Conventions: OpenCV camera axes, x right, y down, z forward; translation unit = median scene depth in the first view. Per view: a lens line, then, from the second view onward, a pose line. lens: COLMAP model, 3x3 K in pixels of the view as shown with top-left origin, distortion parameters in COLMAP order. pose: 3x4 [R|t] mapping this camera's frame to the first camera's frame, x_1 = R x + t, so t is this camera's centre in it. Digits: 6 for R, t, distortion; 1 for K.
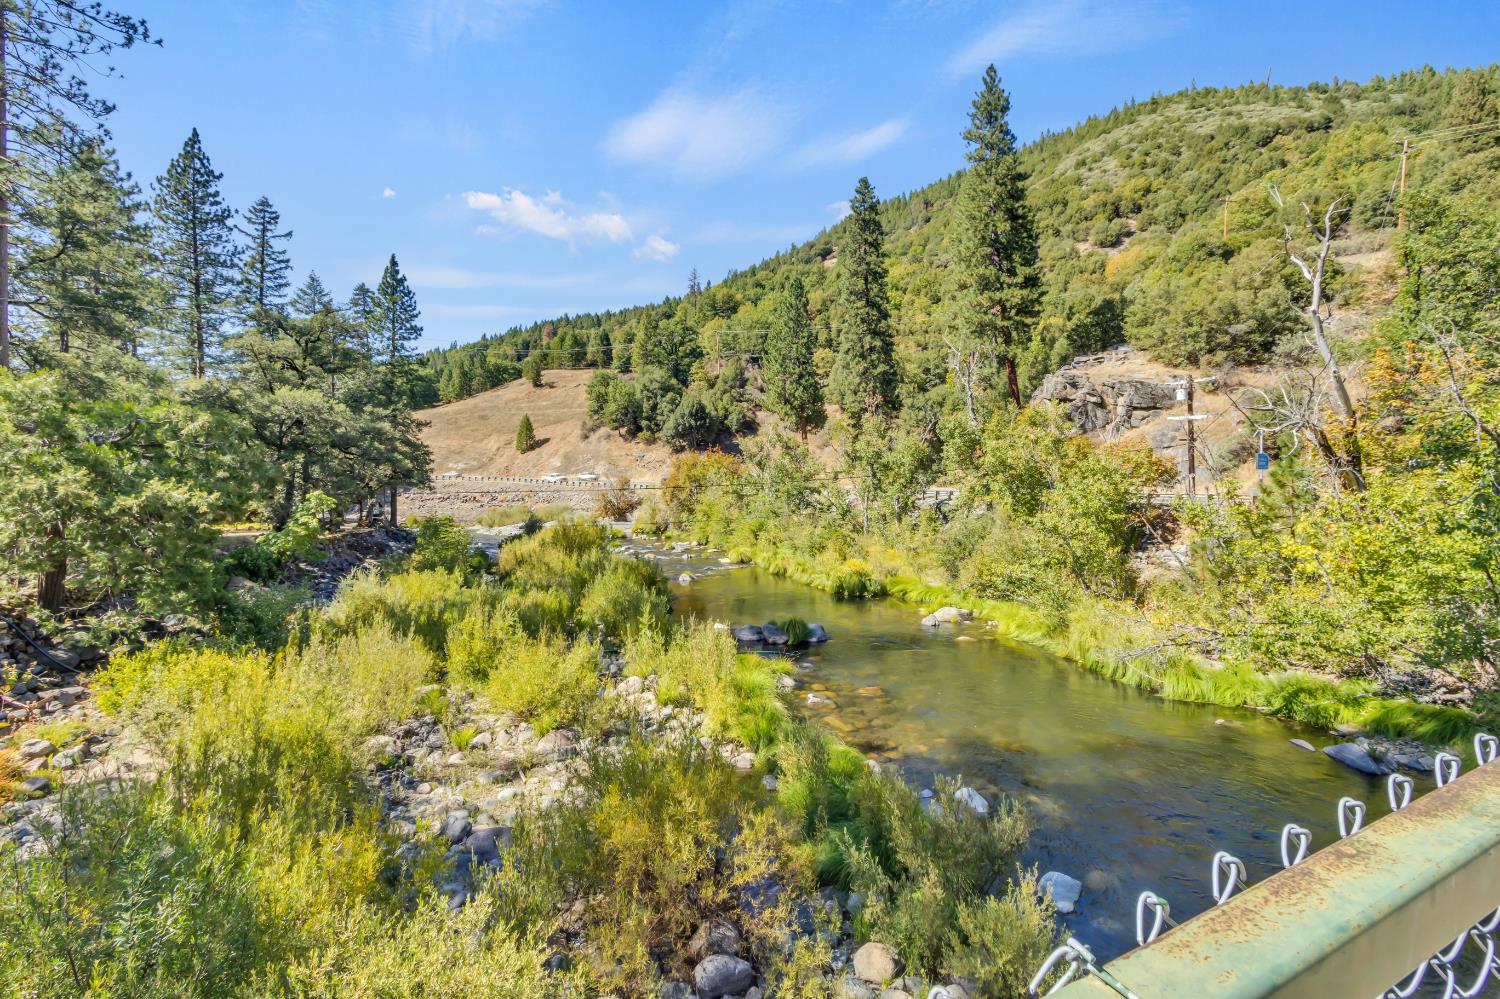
lens RADIAL K [[686.3, 0, 738.1], [0, 686.3, 490.7], [0, 0, 1]] dist [0.003711, -0.000544]
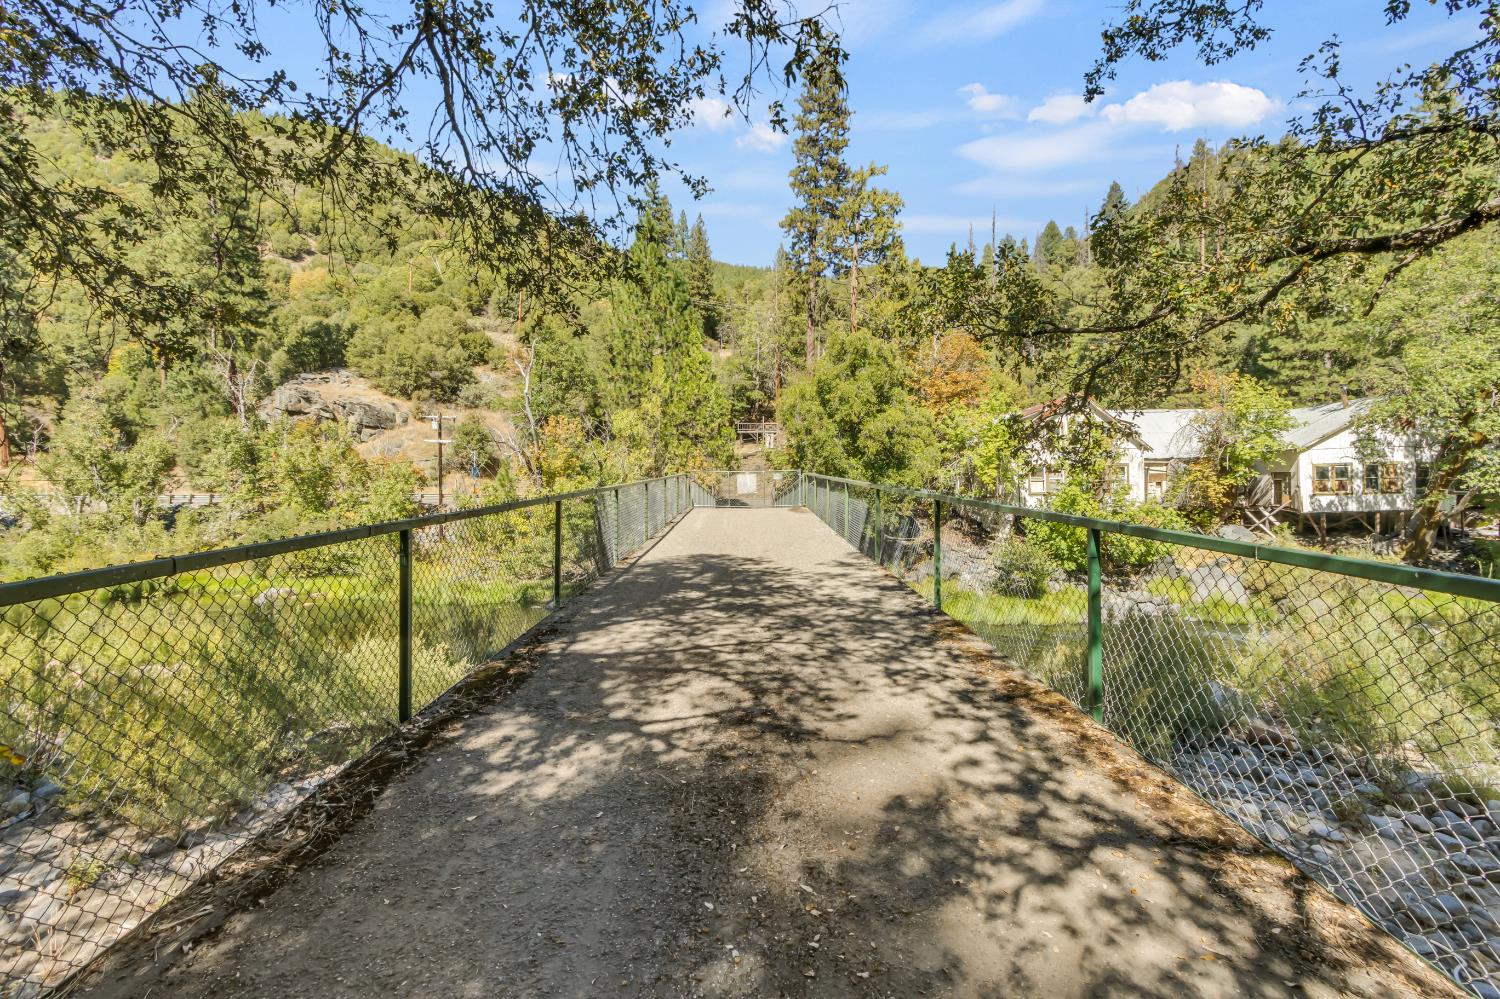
lens RADIAL K [[686.3, 0, 738.1], [0, 686.3, 490.7], [0, 0, 1]] dist [0.003711, -0.000544]
pose [[0.448335, 0.005039, 0.893851, -0.200443], [0.008681, 0.999912, -0.009992, 0.010672], [-0.893823, 0.012239, 0.448252, -0.125150]]
